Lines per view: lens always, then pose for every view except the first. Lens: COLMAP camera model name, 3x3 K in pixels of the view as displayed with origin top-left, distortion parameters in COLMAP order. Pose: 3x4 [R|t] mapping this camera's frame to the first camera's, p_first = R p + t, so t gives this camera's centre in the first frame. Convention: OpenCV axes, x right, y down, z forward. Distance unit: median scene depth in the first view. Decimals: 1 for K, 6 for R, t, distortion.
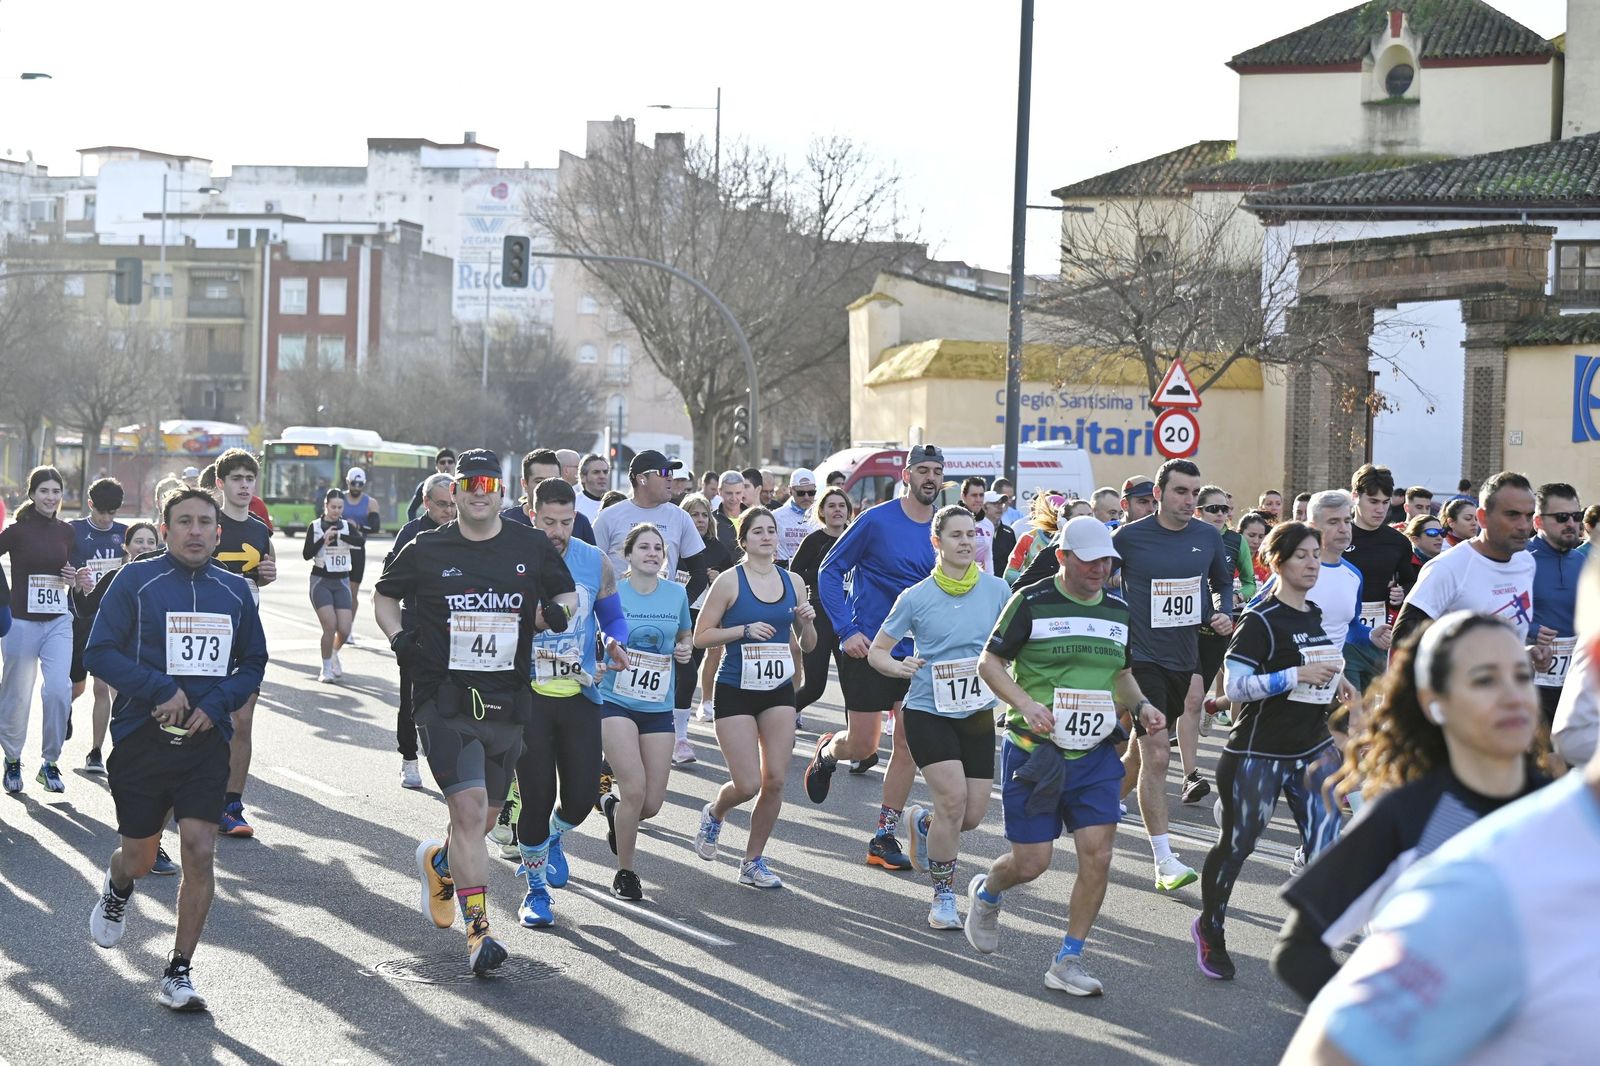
lens RADIAL K [[3269.0, 0, 796.6], [0, 3269.0, 543.6], [0, 0, 1]] dist [0.015657, 0.040004]
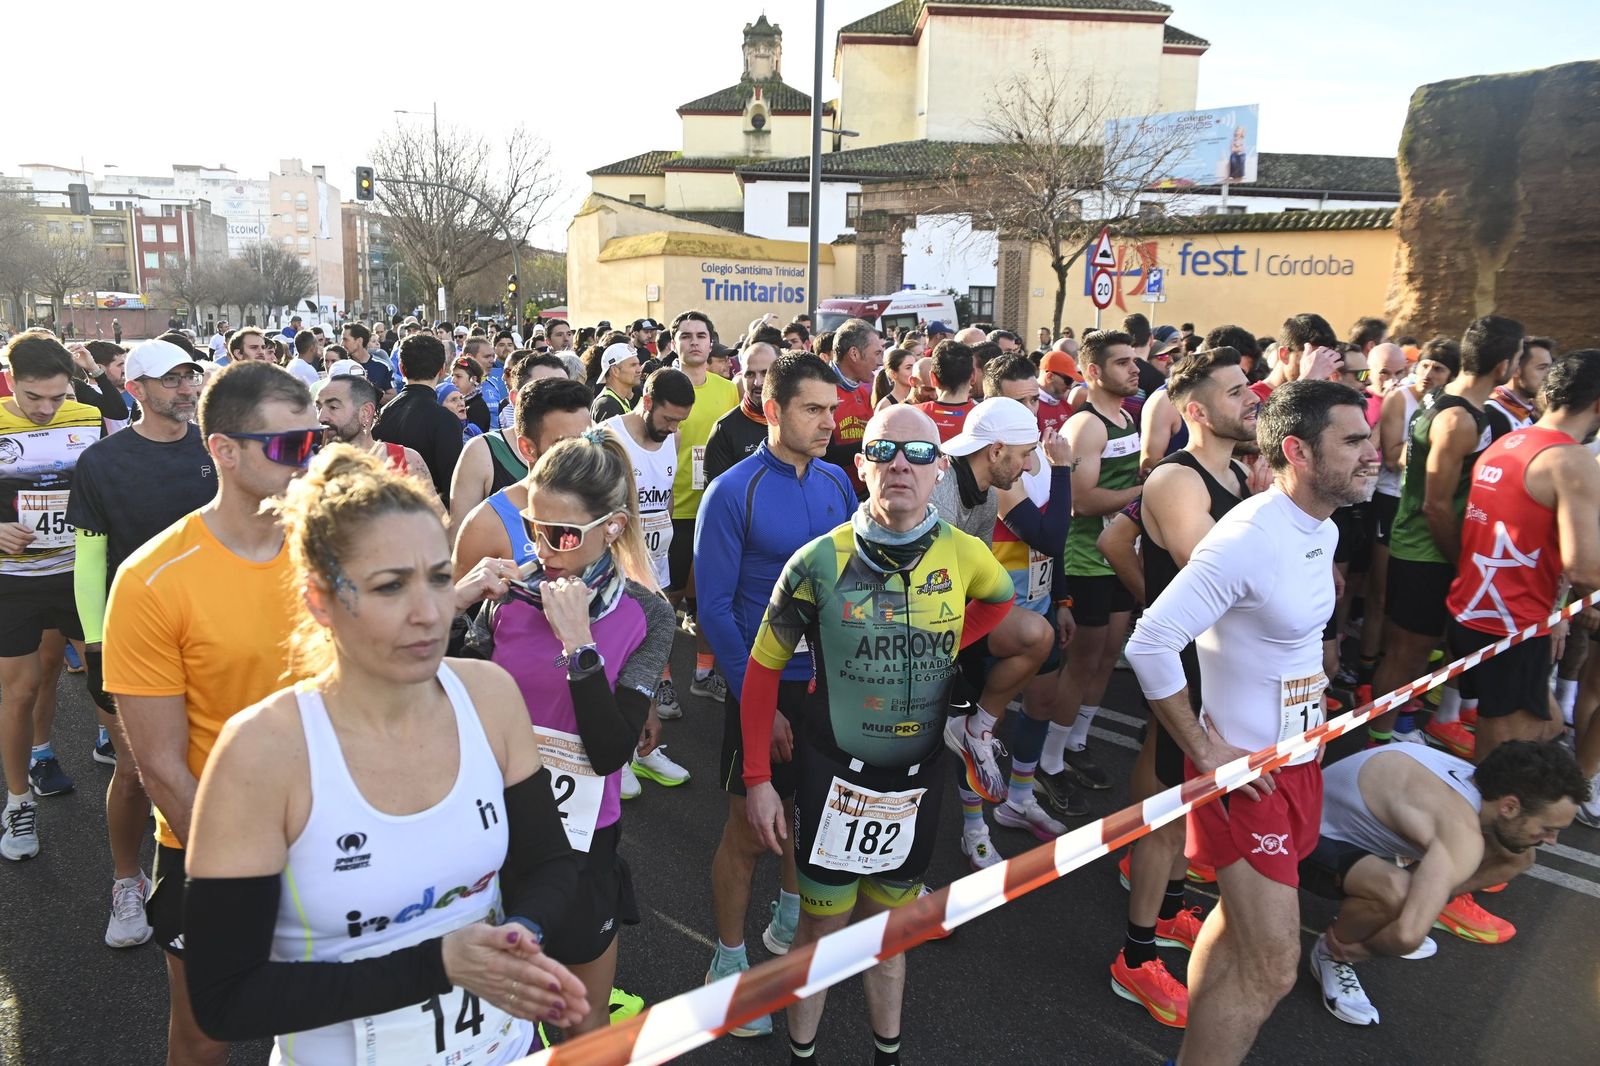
lens RADIAL K [[1098.4, 0, 807.3], [0, 1098.4, 526.8], [0, 0, 1]] dist [-0.118515, 0.100827]
pose [[0.919655, -0.083222, 0.383807, -0.088431], [0.013889, 0.983570, 0.179990, -0.011172], [-0.392481, -0.160198, 0.905702, 0.362093]]
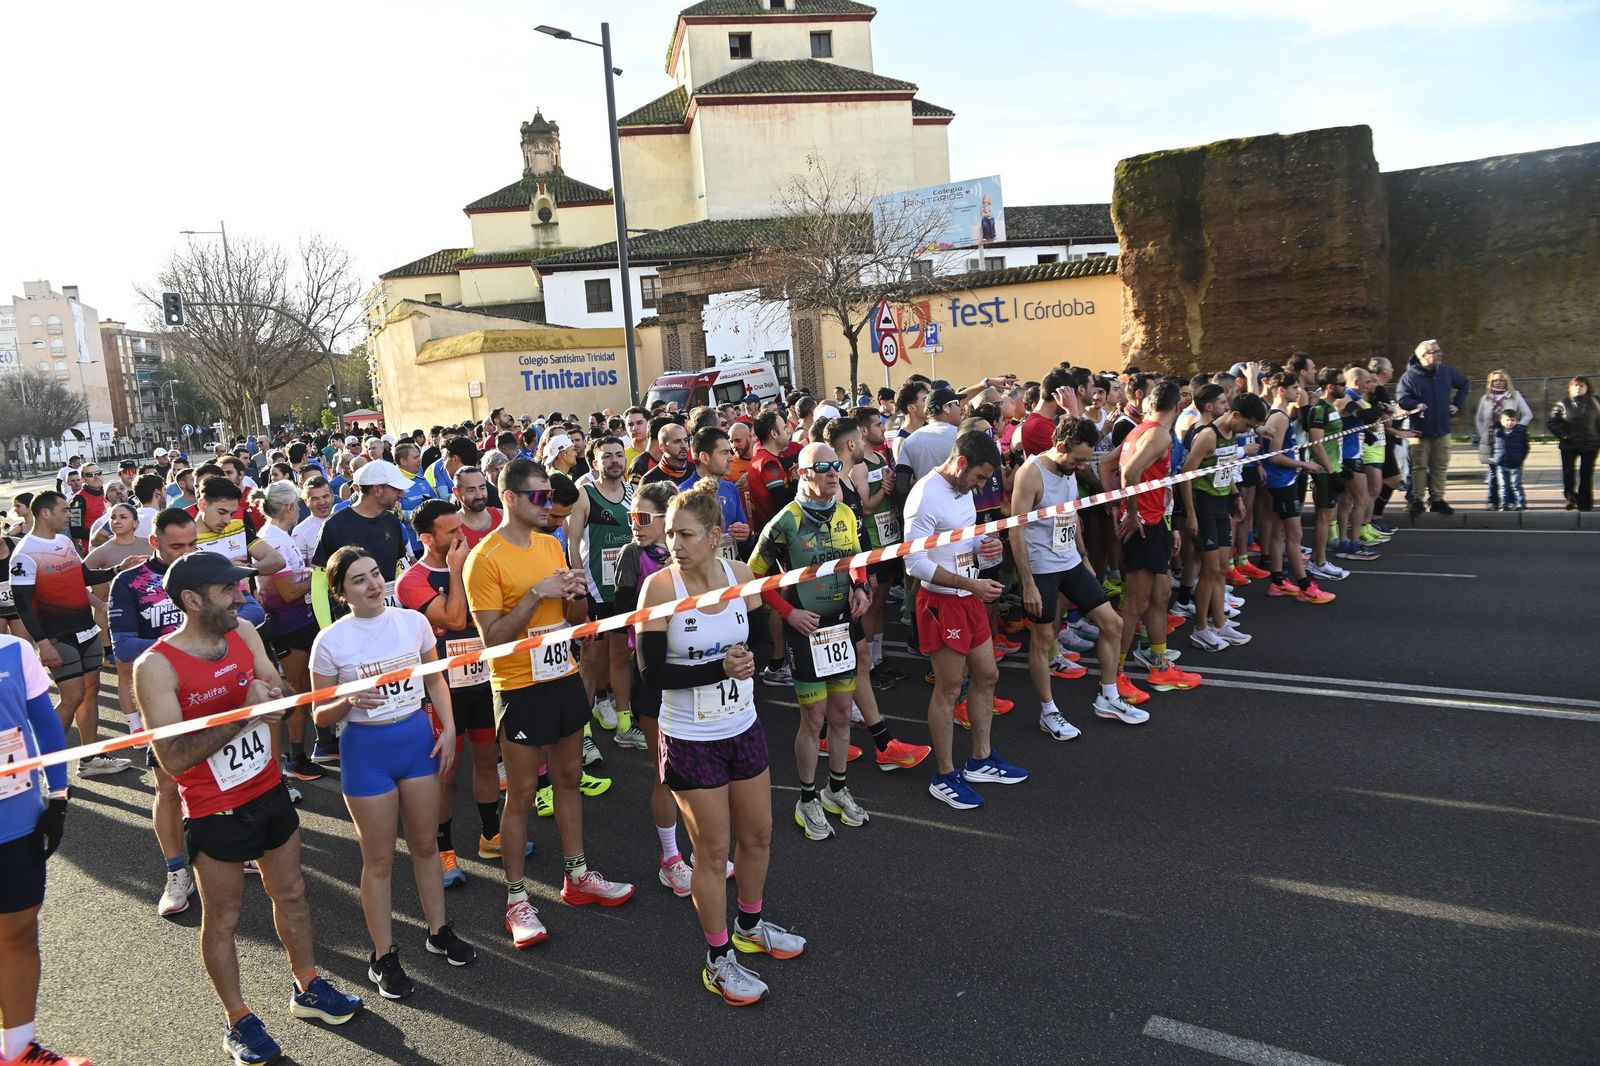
lens RADIAL K [[1098.4, 0, 807.3], [0, 1098.4, 526.8], [0, 0, 1]] dist [-0.118515, 0.100827]
pose [[0.825963, -0.163776, 0.539410, -0.111189], [0.109621, 0.985264, 0.131291, -0.013056], [-0.552964, -0.049311, 0.831745, 0.333832]]
